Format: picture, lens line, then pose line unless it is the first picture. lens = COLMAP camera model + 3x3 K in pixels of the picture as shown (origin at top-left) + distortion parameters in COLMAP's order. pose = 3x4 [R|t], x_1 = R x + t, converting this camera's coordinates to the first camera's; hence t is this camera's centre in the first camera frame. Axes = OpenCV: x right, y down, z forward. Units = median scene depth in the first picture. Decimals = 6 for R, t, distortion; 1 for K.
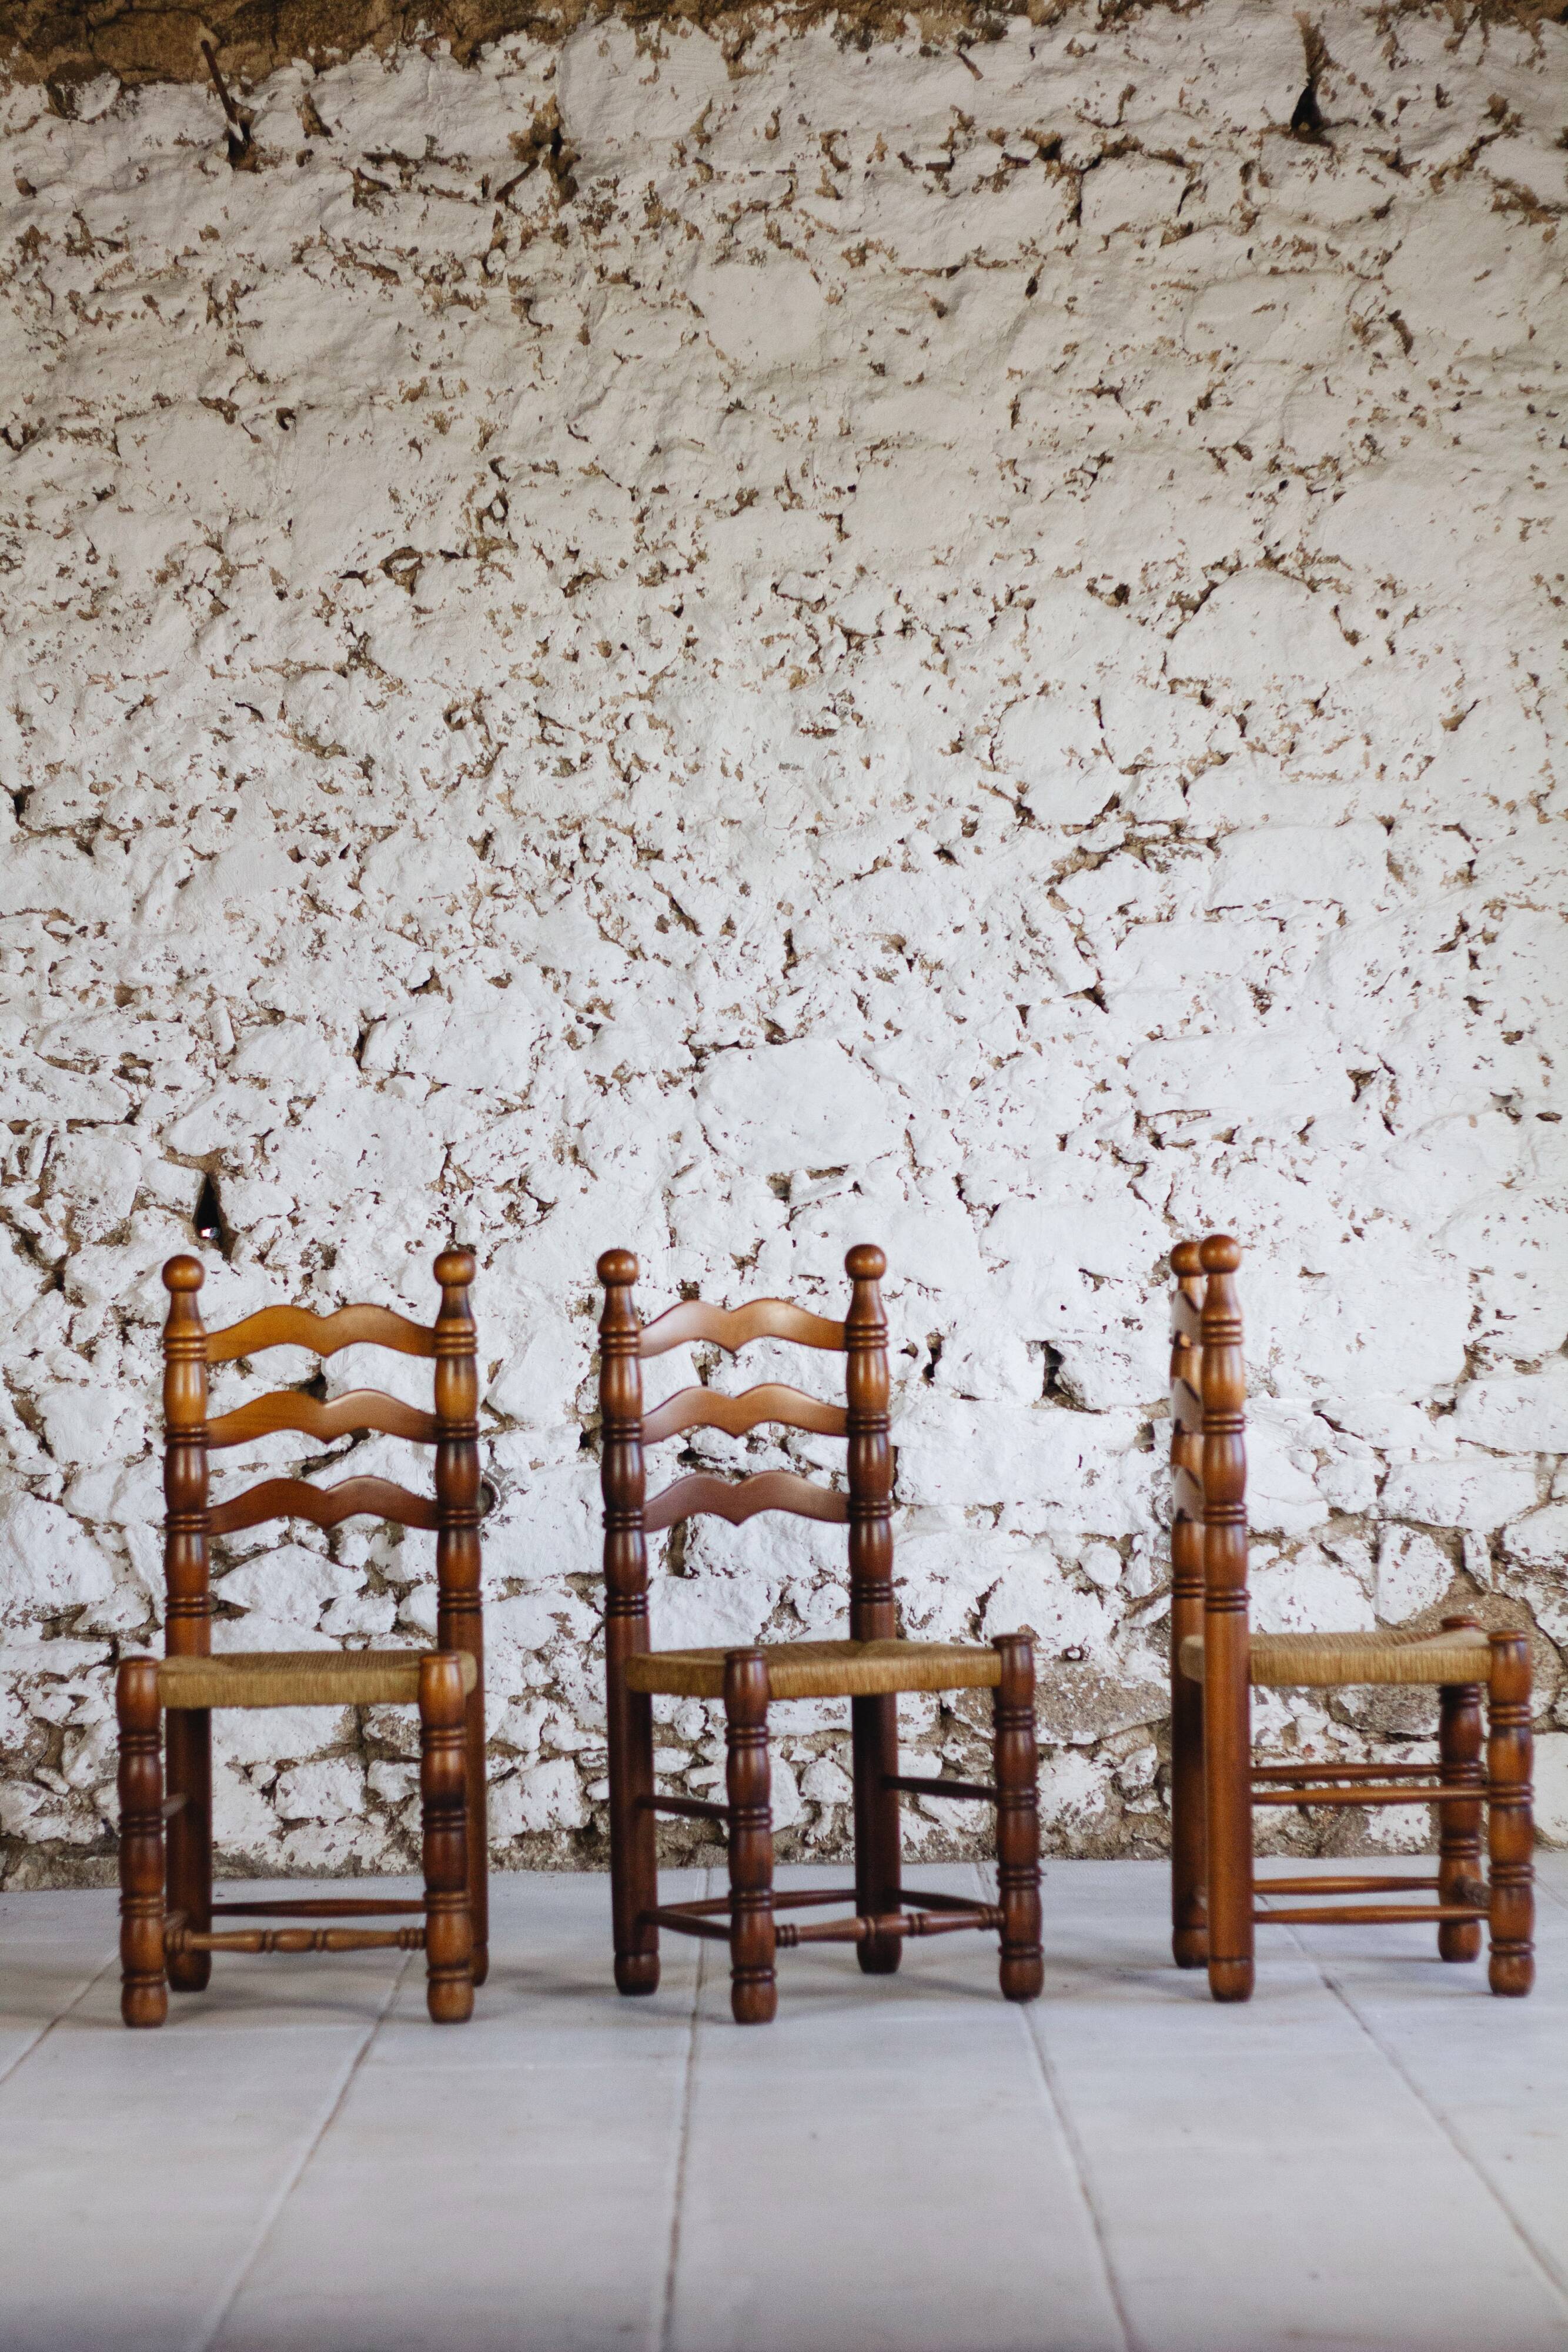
lens RADIAL K [[5537.5, 0, 784.0], [0, 5537.5, 1176.0], [0, 0, 1]] dist [-0.094691, -0.031804]
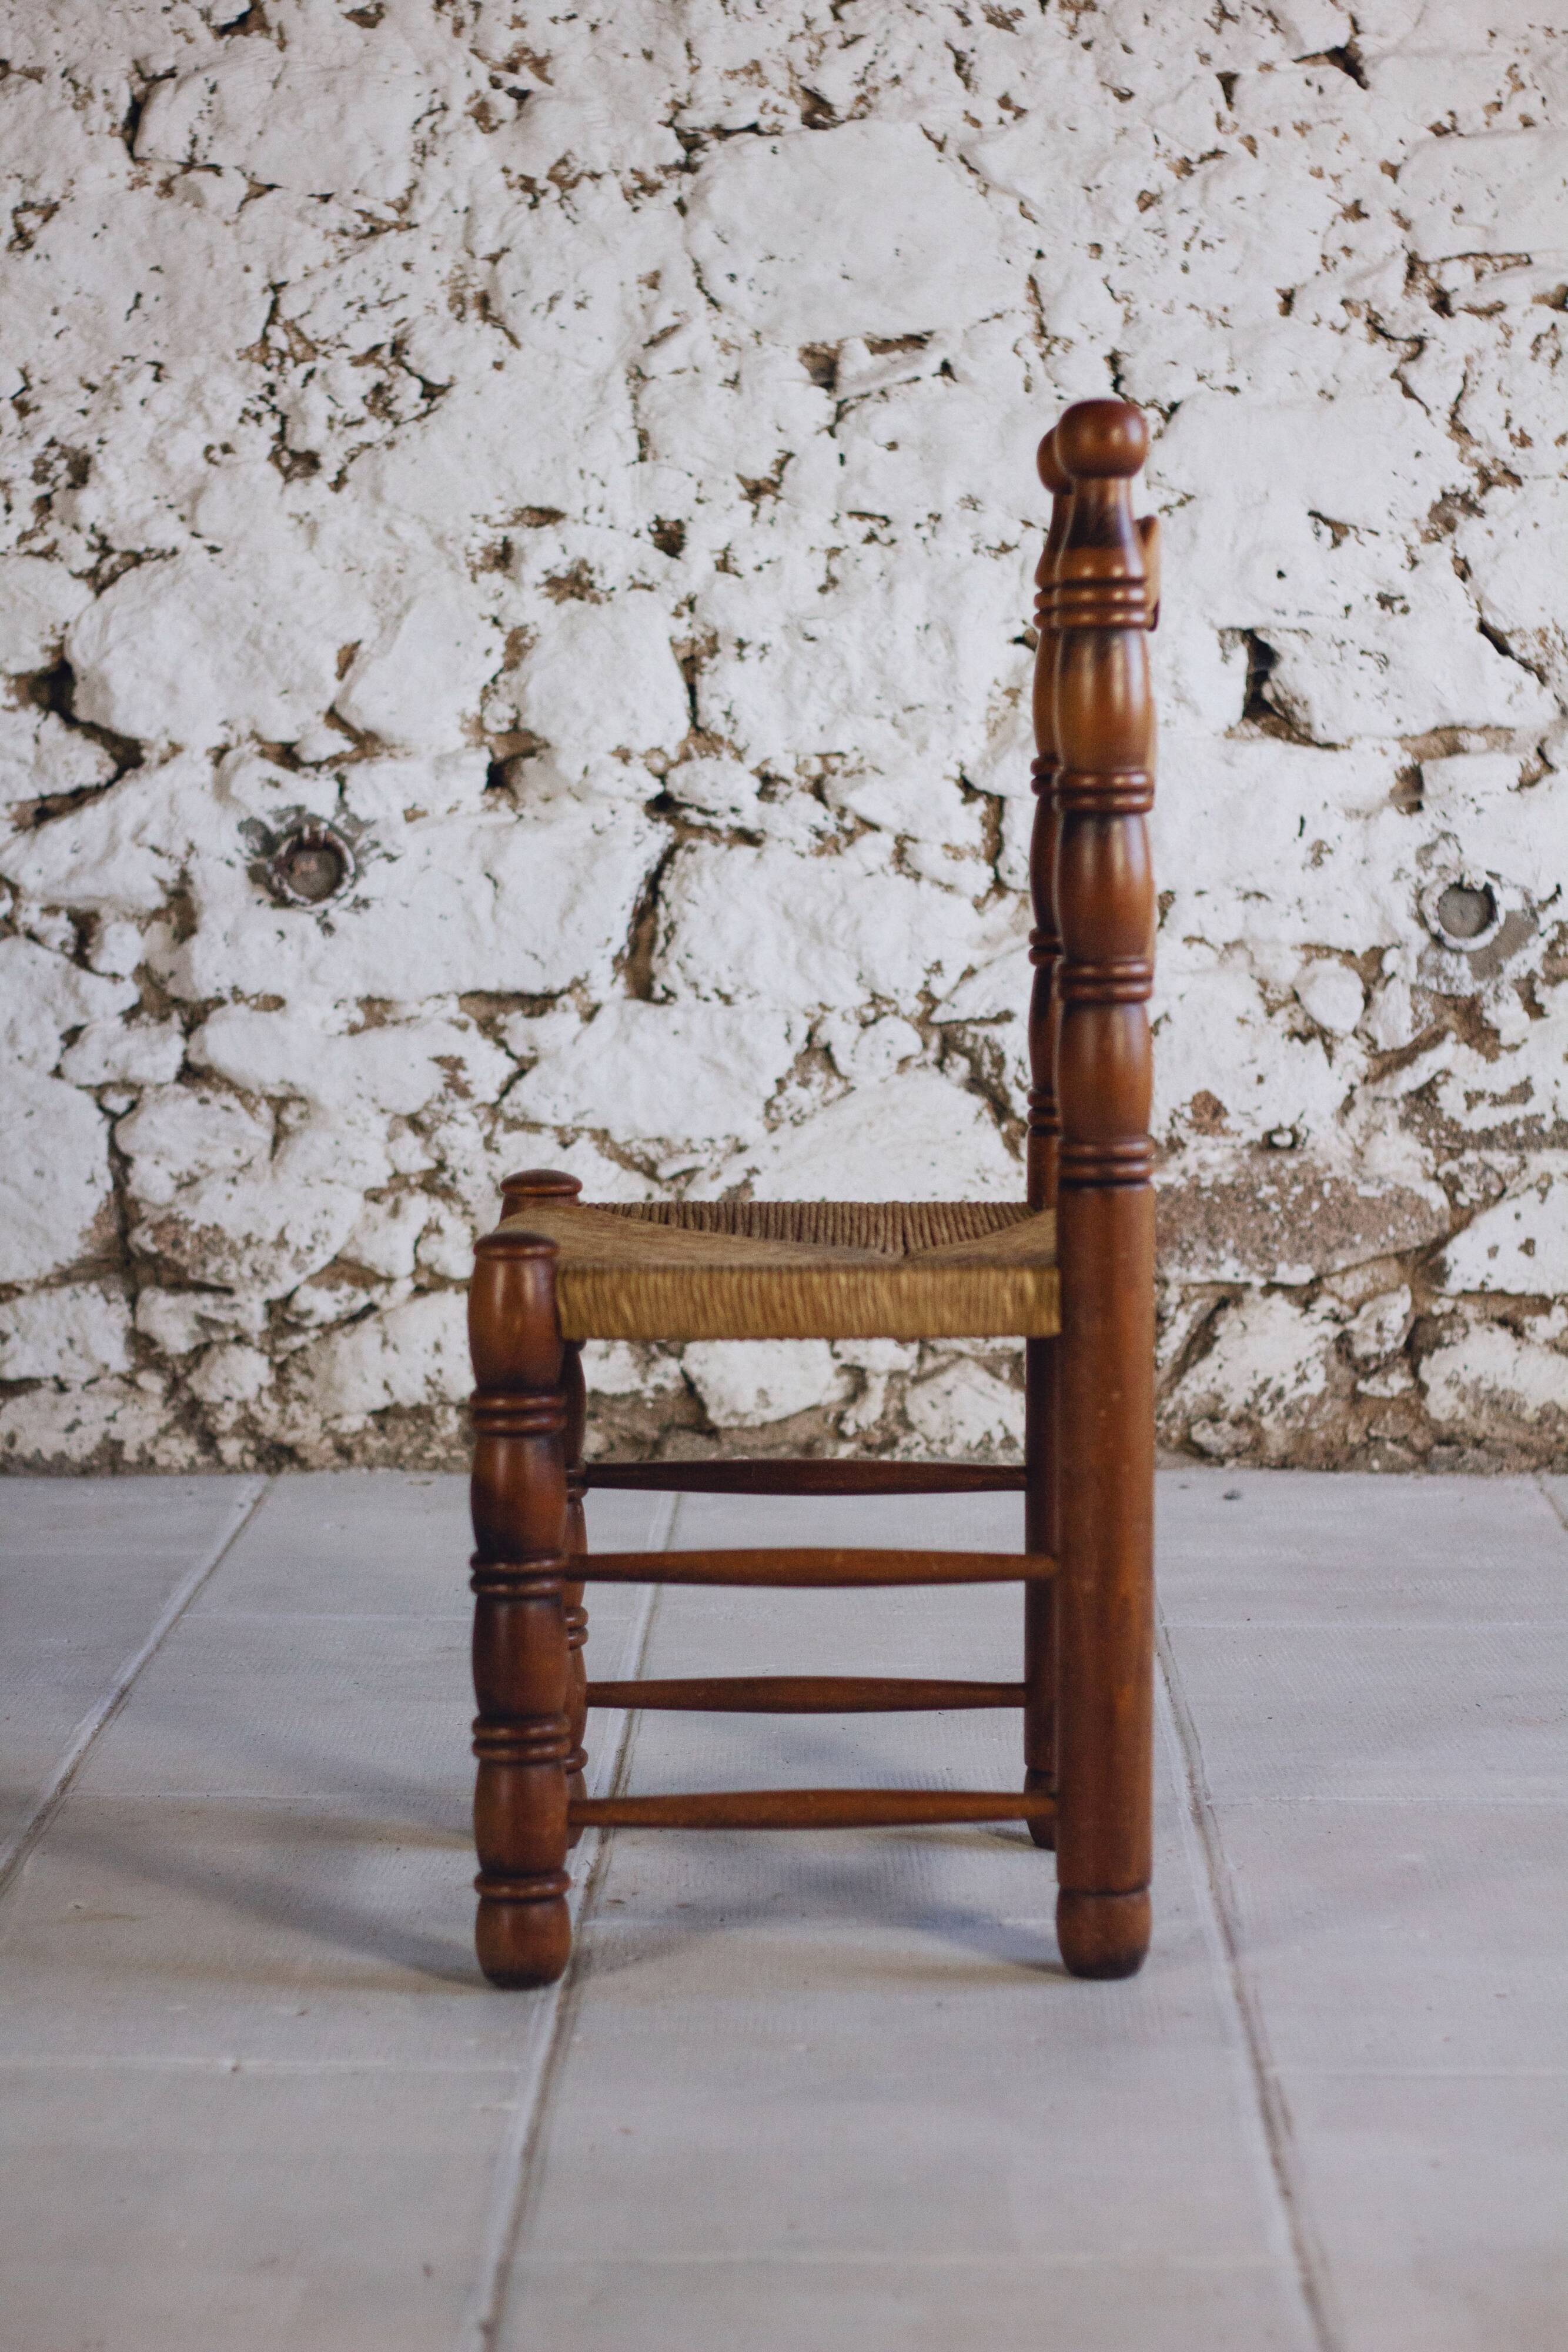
lens RADIAL K [[5537.5, 0, 784.0], [0, 5537.5, 1176.0], [0, 0, 1]] dist [-0.094691, -0.031804]
pose [[0.999584, 0.021419, -0.019295, 0.008913], [-0.018814, 0.991809, 0.126334, 0.013616], [0.021843, -0.125919, 0.991800, 0.386332]]
